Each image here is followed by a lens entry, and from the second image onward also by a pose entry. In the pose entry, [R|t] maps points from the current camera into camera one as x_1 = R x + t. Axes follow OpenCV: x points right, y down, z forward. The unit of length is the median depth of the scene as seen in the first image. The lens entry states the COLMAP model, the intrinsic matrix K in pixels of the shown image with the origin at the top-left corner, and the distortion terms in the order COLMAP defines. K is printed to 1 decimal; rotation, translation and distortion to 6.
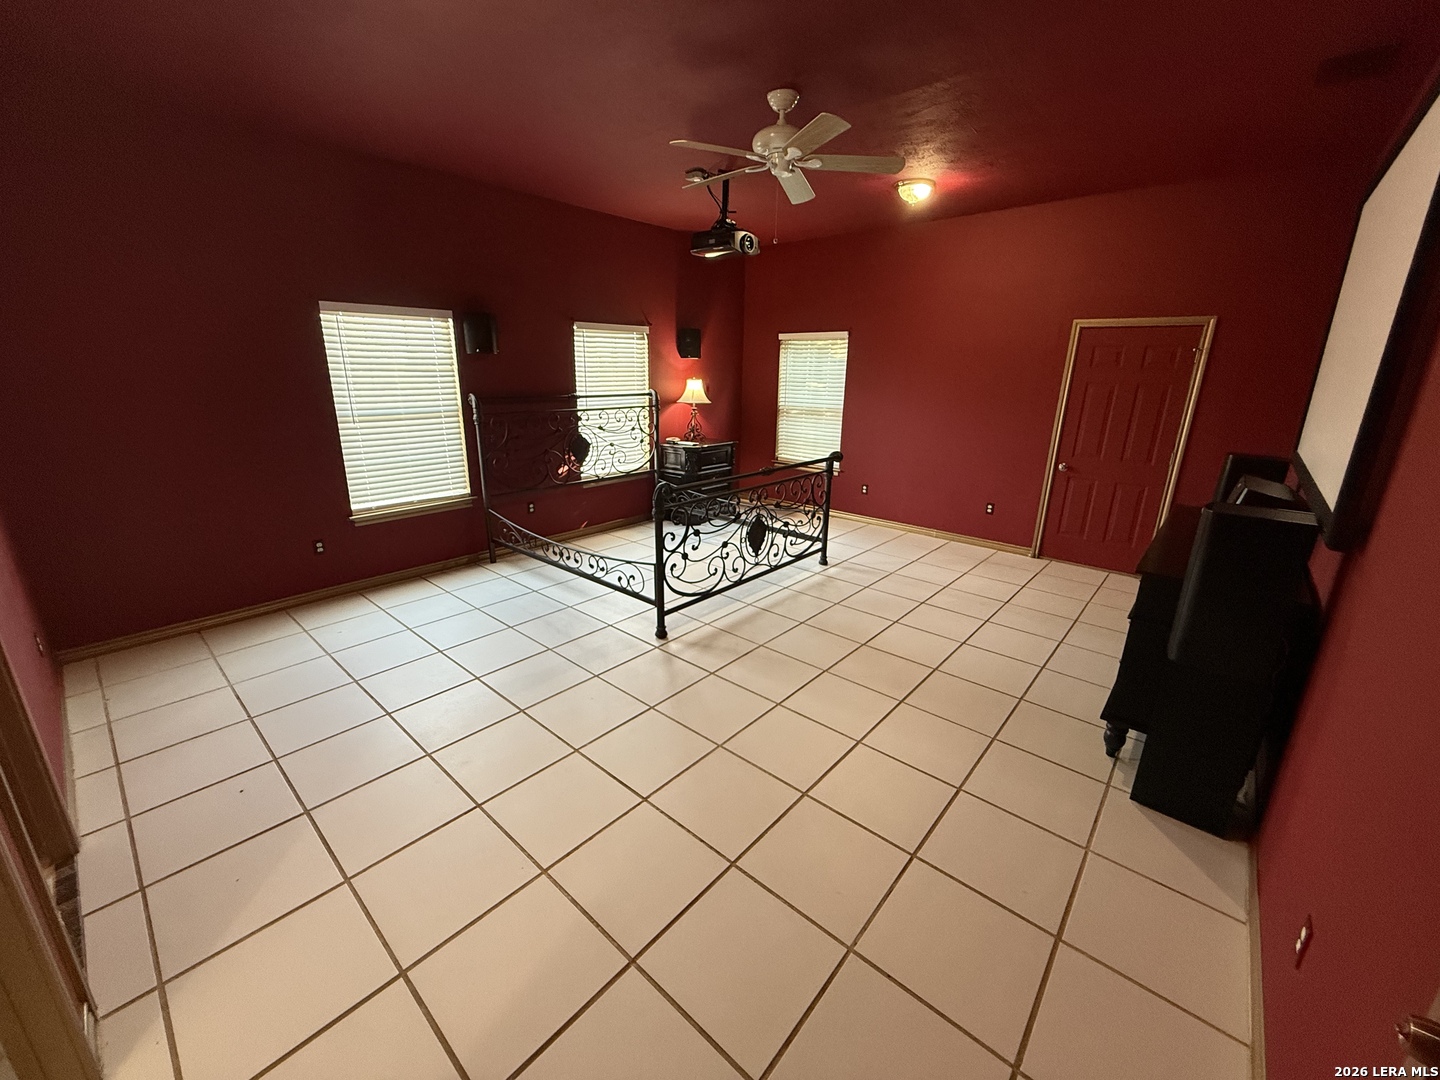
lens RADIAL K [[574.5, 0, 720.0], [0, 574.5, 540.0], [0, 0, 1]] dist [-0.001982, 0.000391]
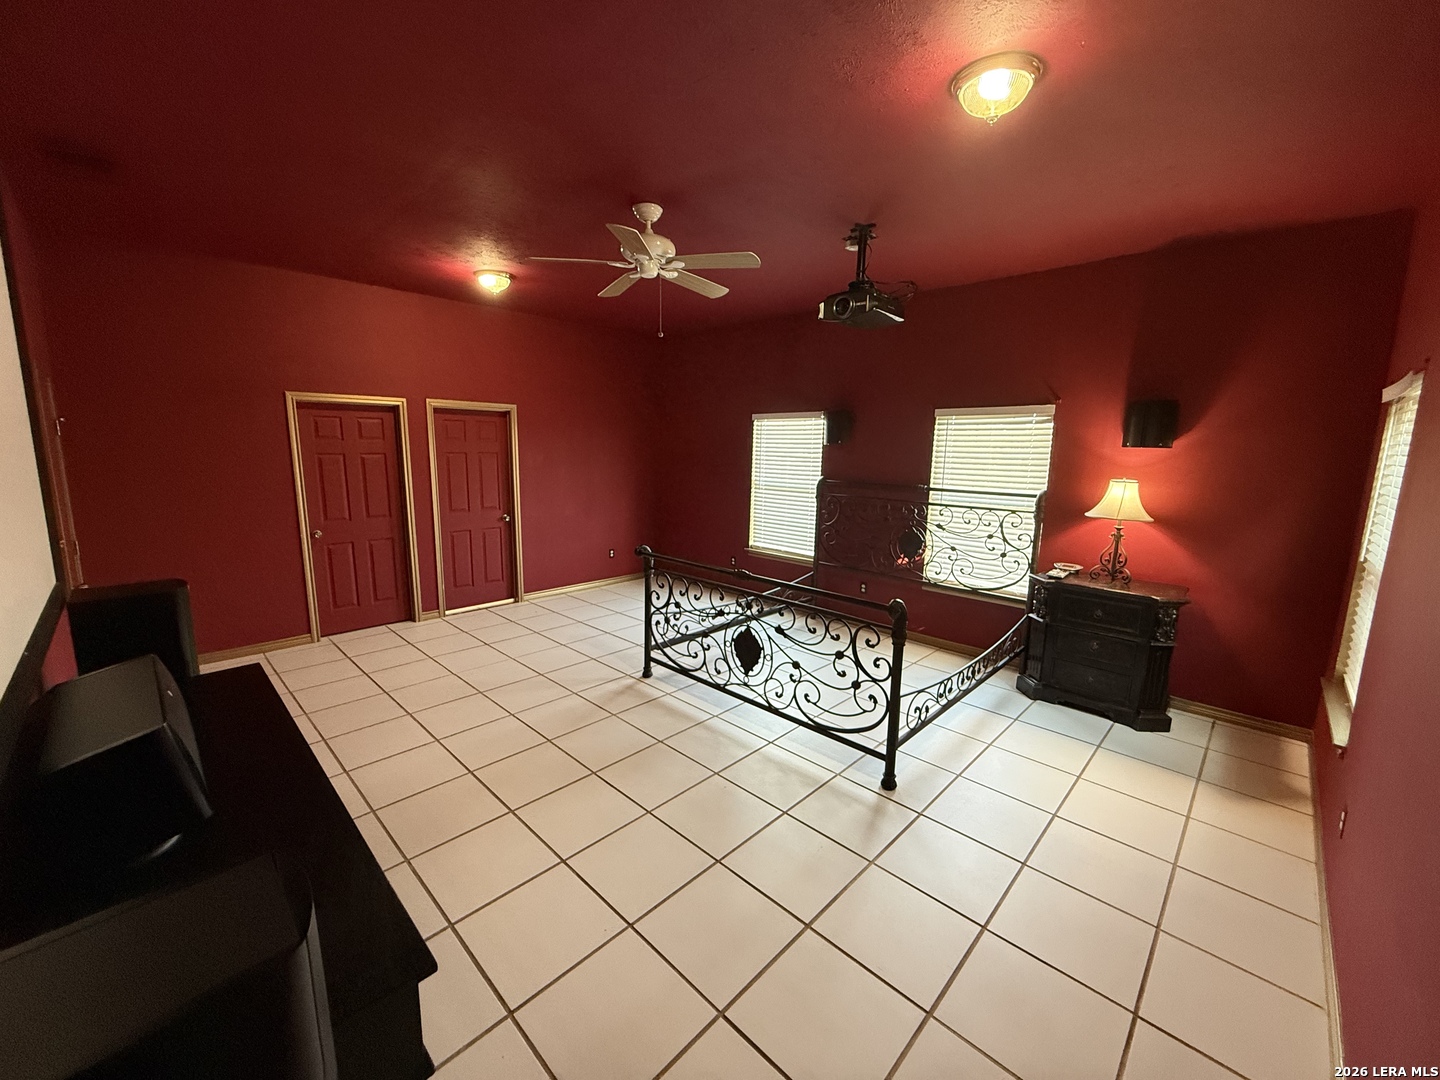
lens RADIAL K [[574.5, 0, 720.0], [0, 574.5, 540.0], [0, 0, 1]] dist [-0.001982, 0.000391]
pose [[-0.041677, 0.150087, -0.987794, 0.850414], [-0.303593, 0.940005, 0.155635, -0.270912], [0.951890, 0.306374, 0.006388, 0.889602]]
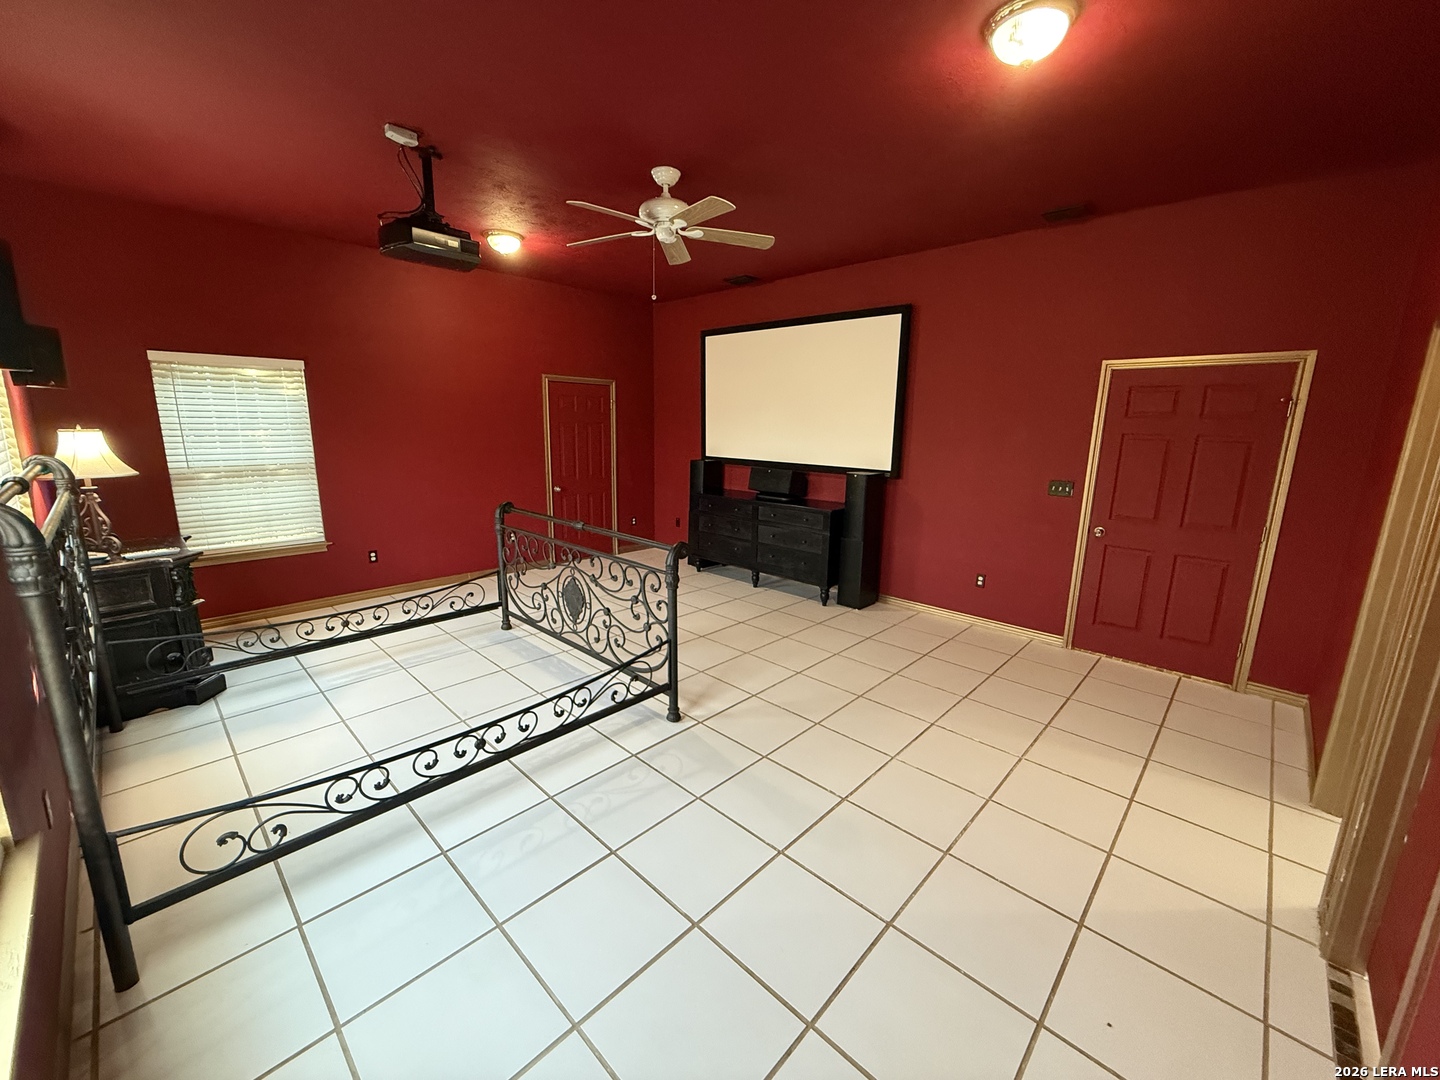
lens RADIAL K [[574.5, 0, 720.0], [0, 574.5, 540.0], [0, 0, 1]] dist [-0.001982, 0.000391]
pose [[-0.041444, 0.194624, -0.980002, 0.884954], [-0.297550, 0.933936, 0.198058, -0.328245], [0.953806, 0.299808, 0.019205, 1.147520]]
